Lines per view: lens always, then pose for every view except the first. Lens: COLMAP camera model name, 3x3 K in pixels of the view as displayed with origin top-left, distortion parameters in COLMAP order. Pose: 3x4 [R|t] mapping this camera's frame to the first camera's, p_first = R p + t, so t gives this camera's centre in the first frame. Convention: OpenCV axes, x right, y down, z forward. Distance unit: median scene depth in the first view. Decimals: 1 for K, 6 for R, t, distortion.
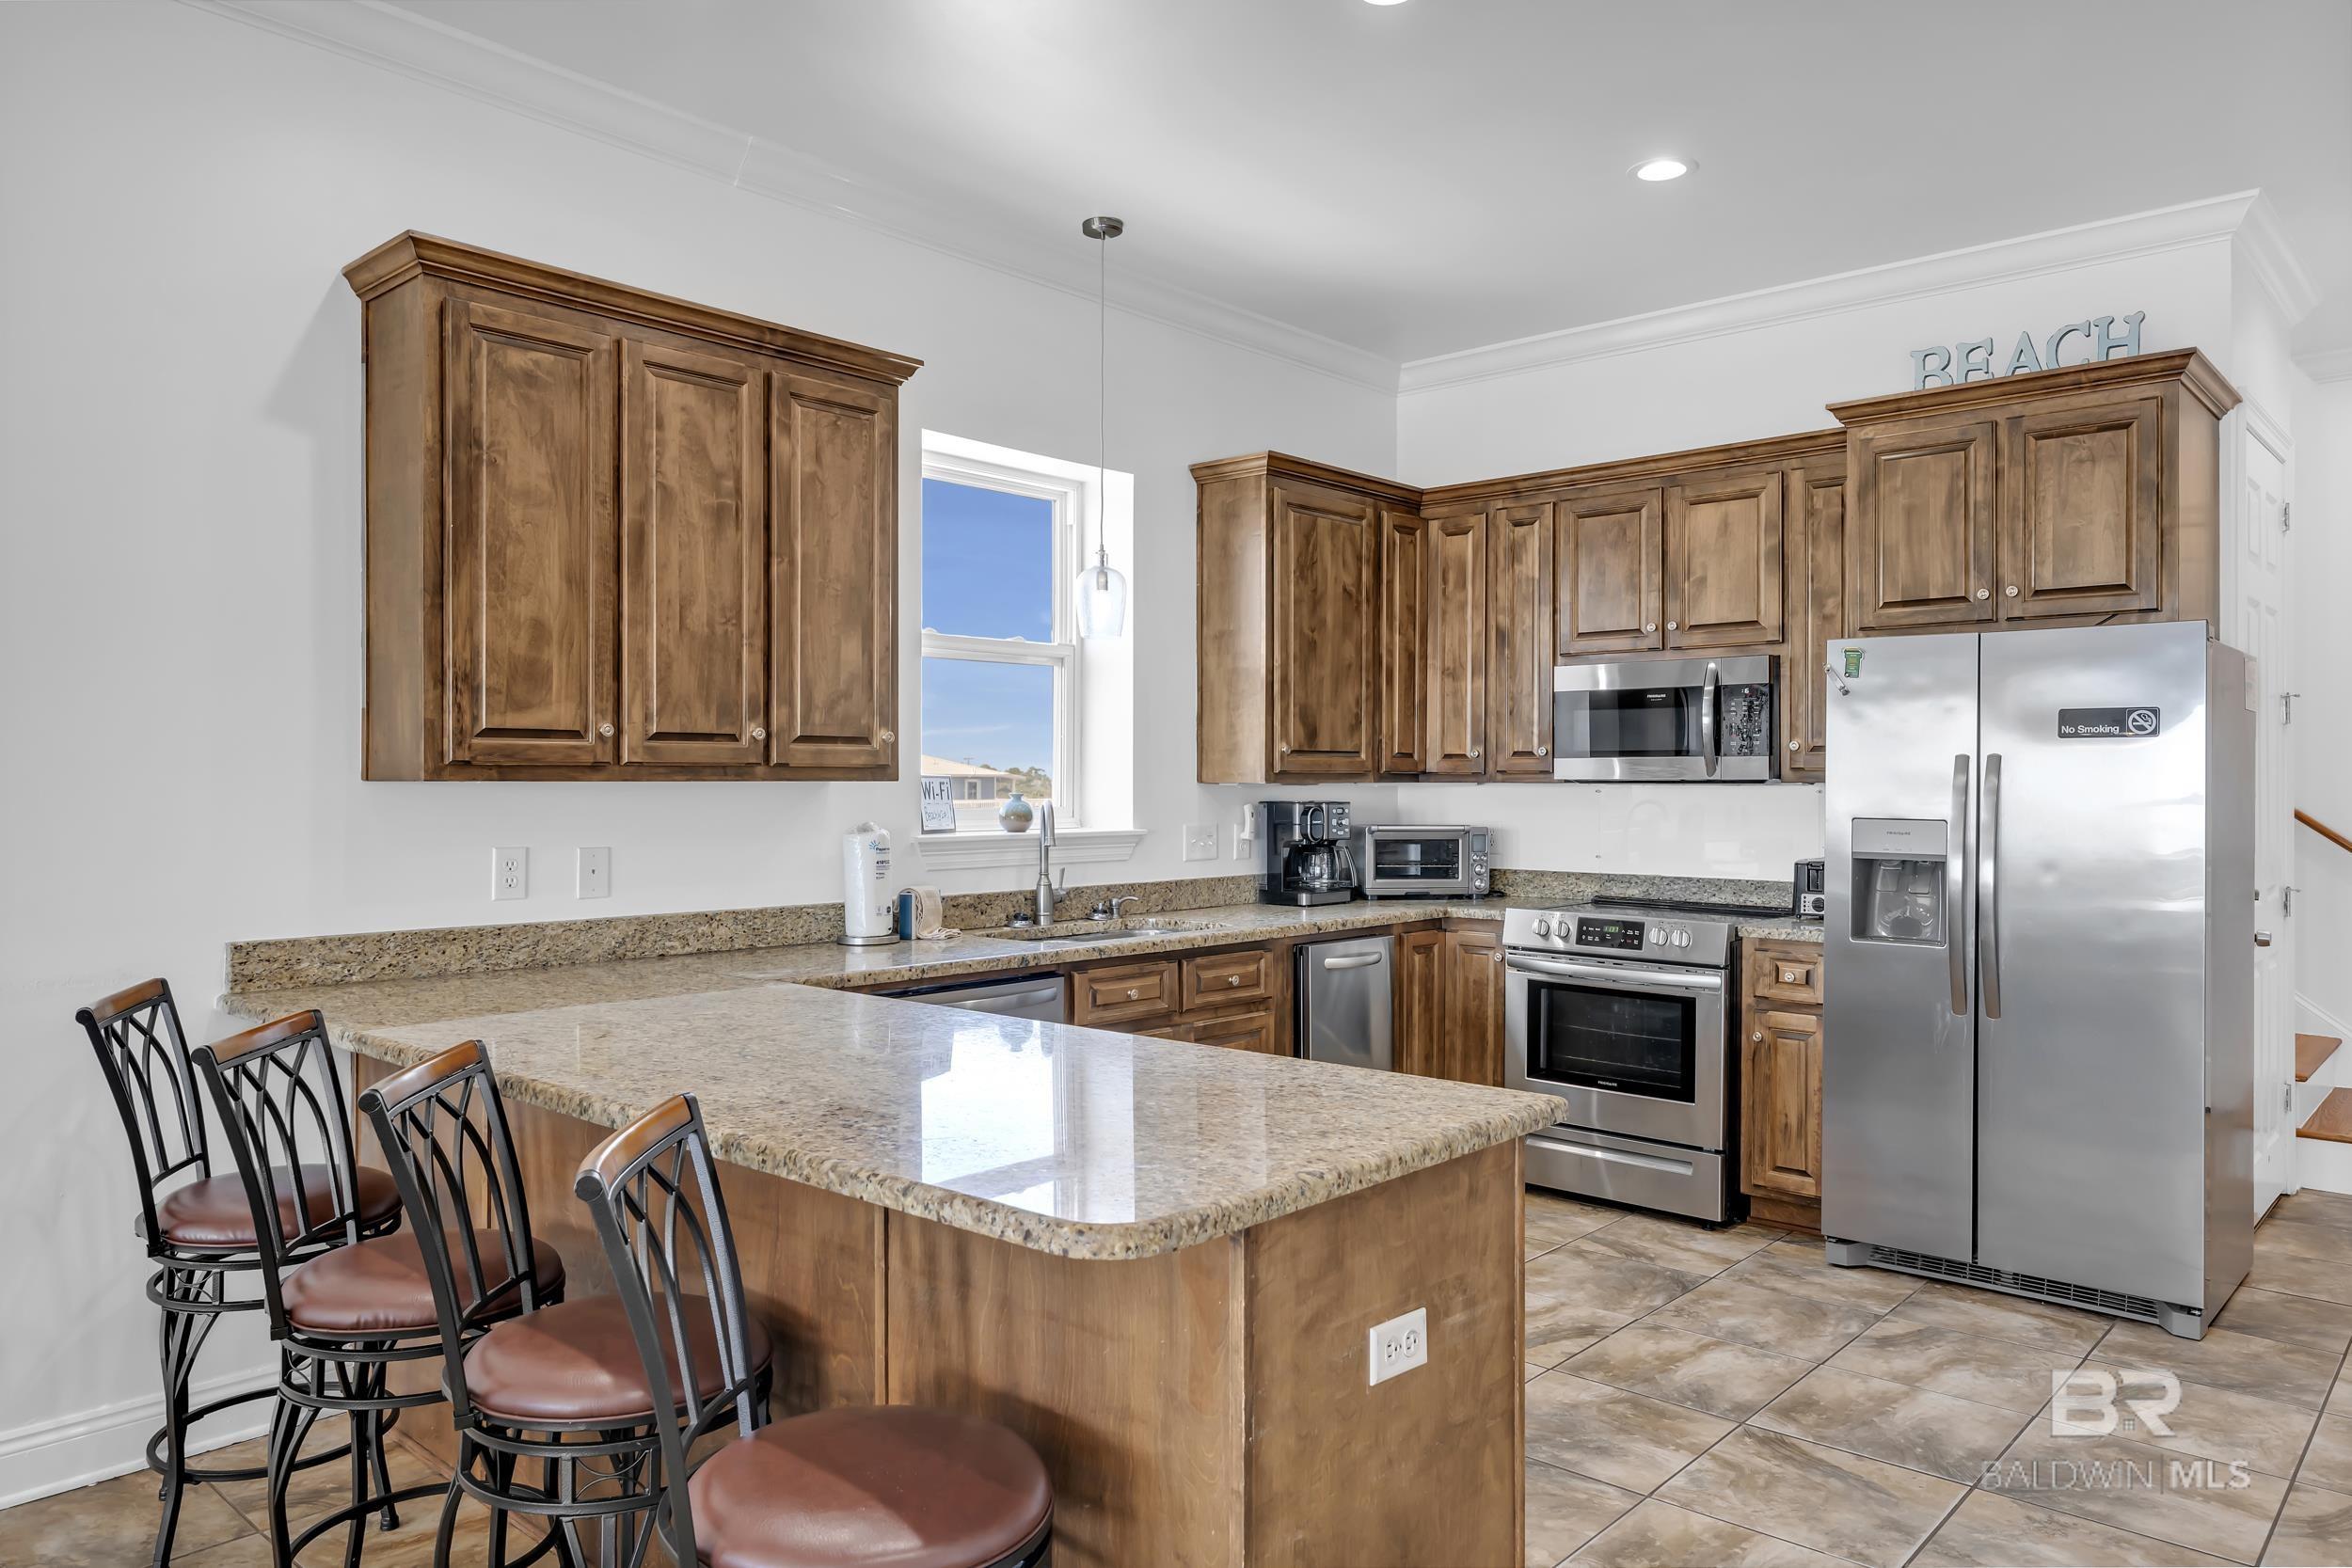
lens RADIAL K [[1560.5, 0, 1174.8], [0, 1560.5, 787.8], [0, 0, 1]] dist [-0.001315, 0.001054]
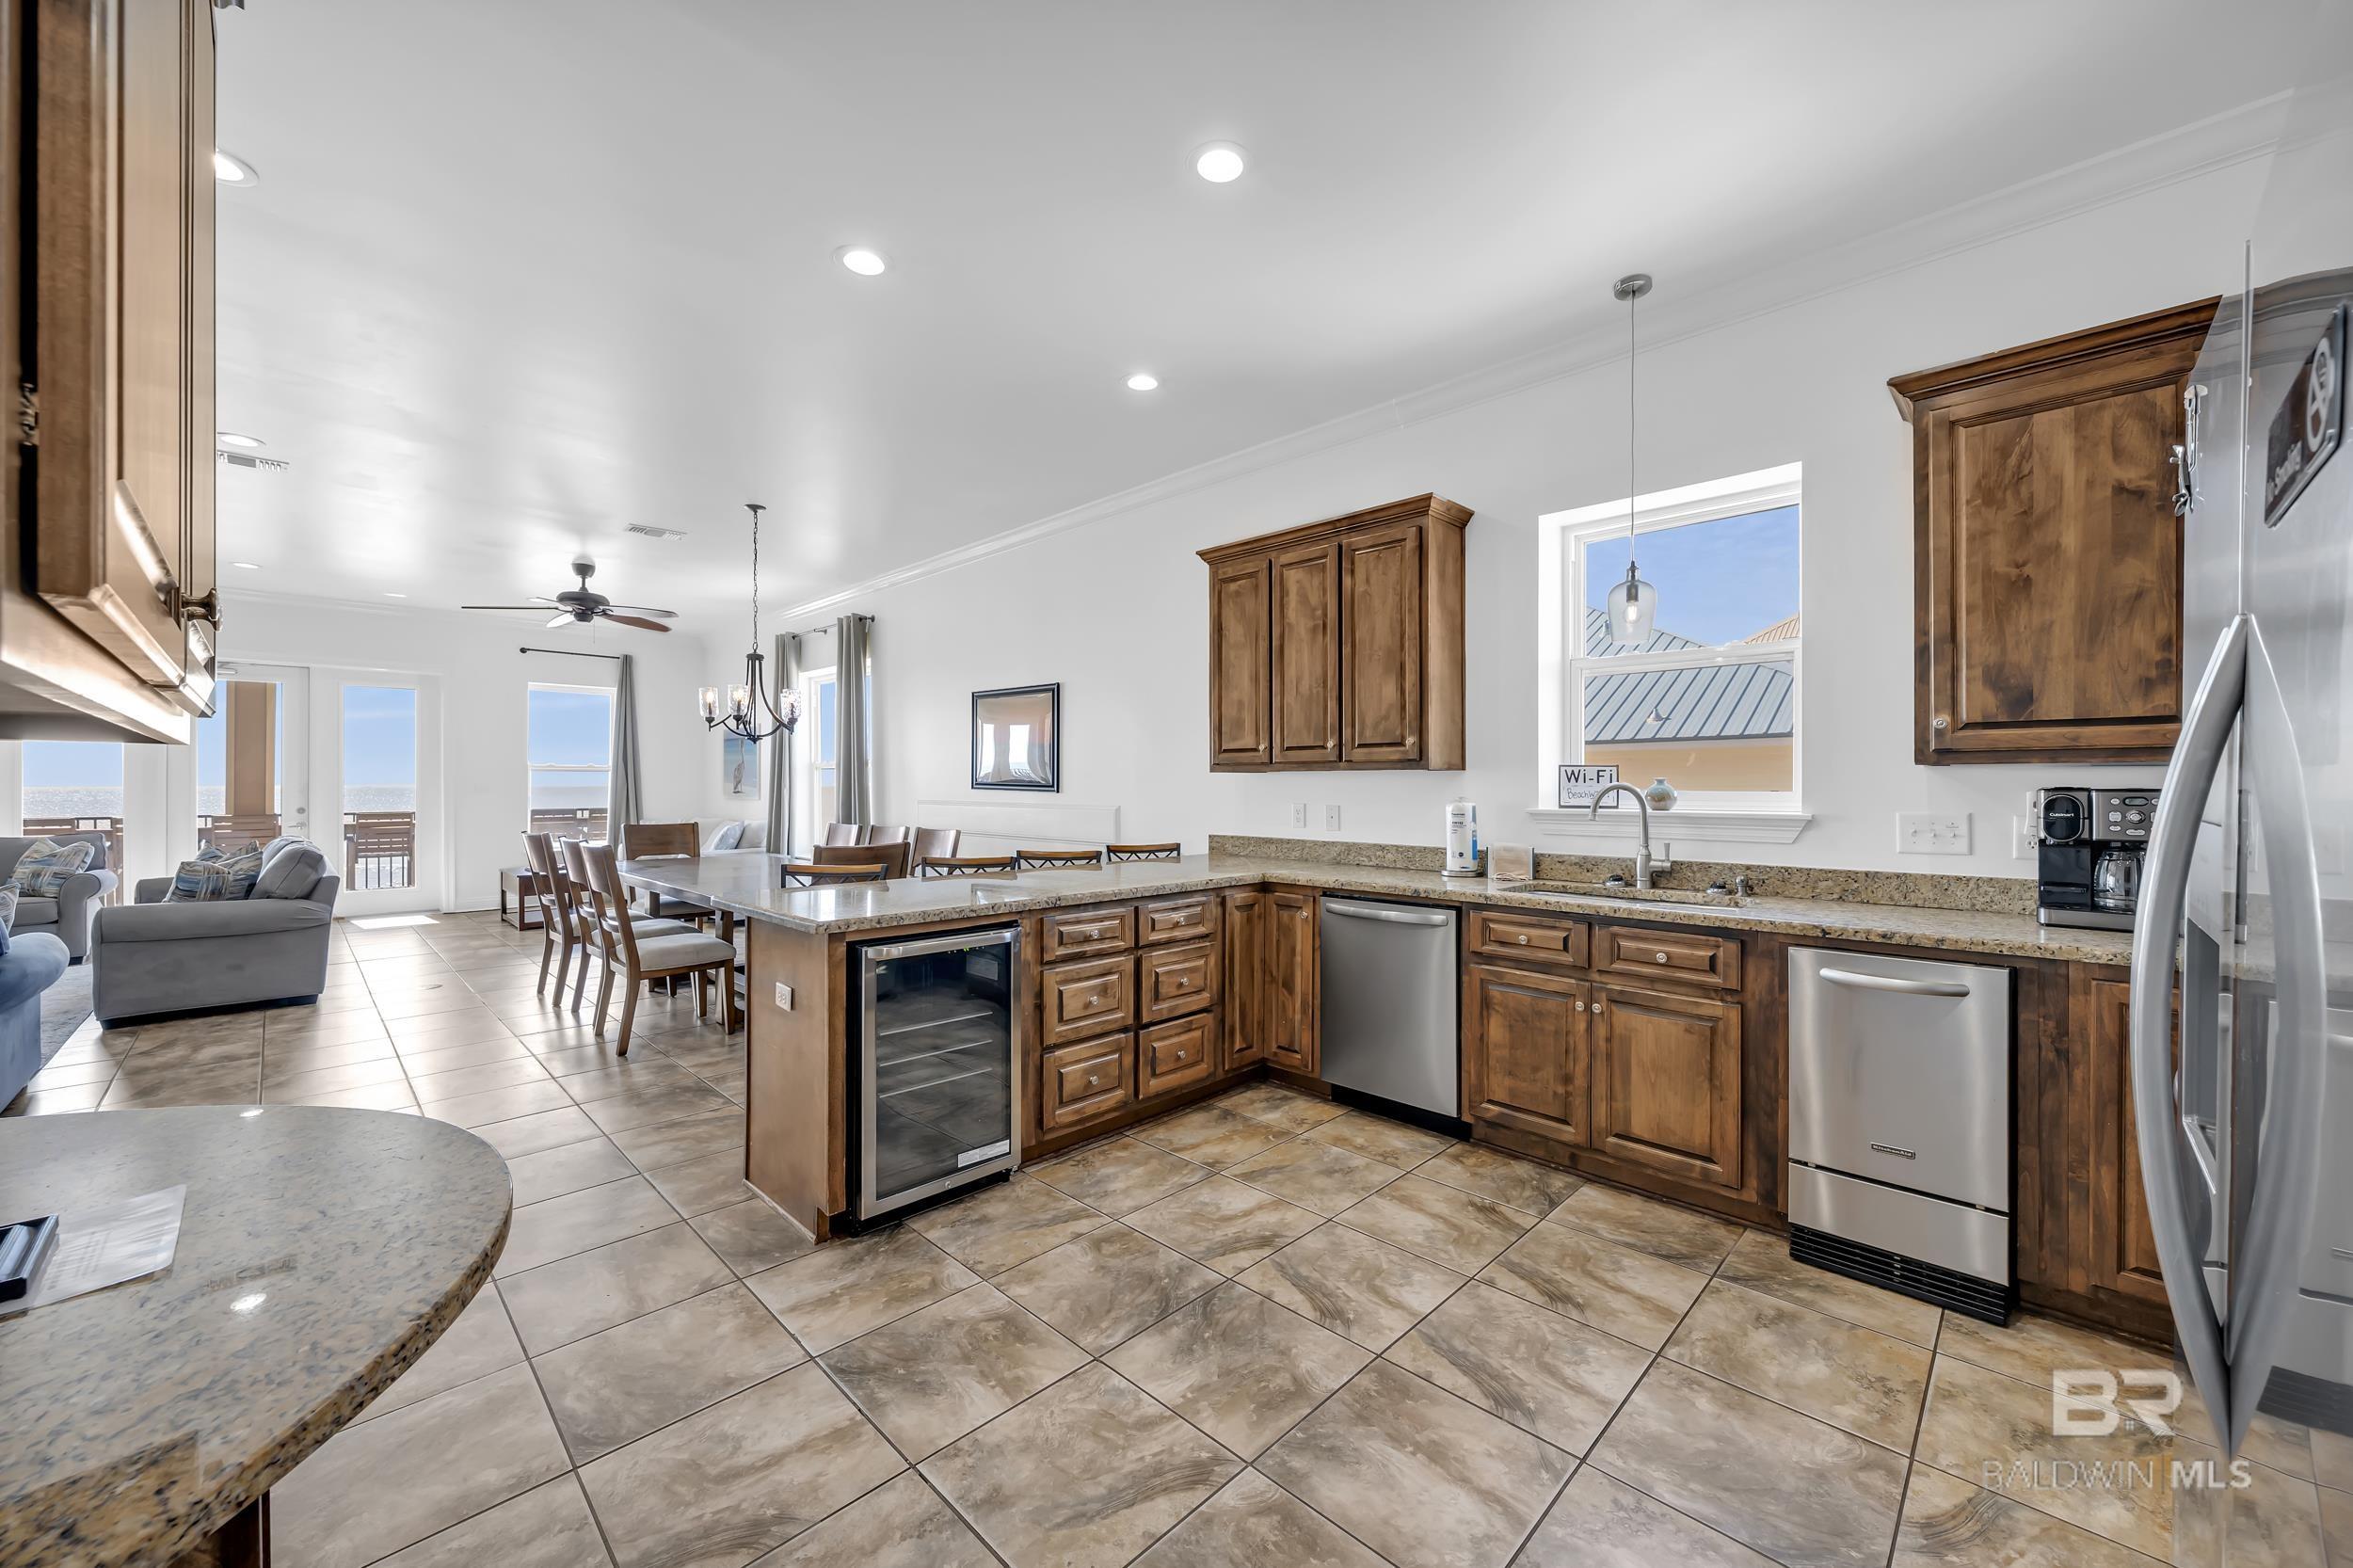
lens RADIAL K [[882.7, 0, 1182.6], [0, 882.7, 782.2], [0, 0, 1]] dist [-0.002186, 0.000164]
pose [[-0.034737, -0.000325, -0.999396, 0.768430], [-0.001518, 0.999999, -0.000273, 0.009835], [0.999395, 0.001507, -0.034738, 0.857295]]
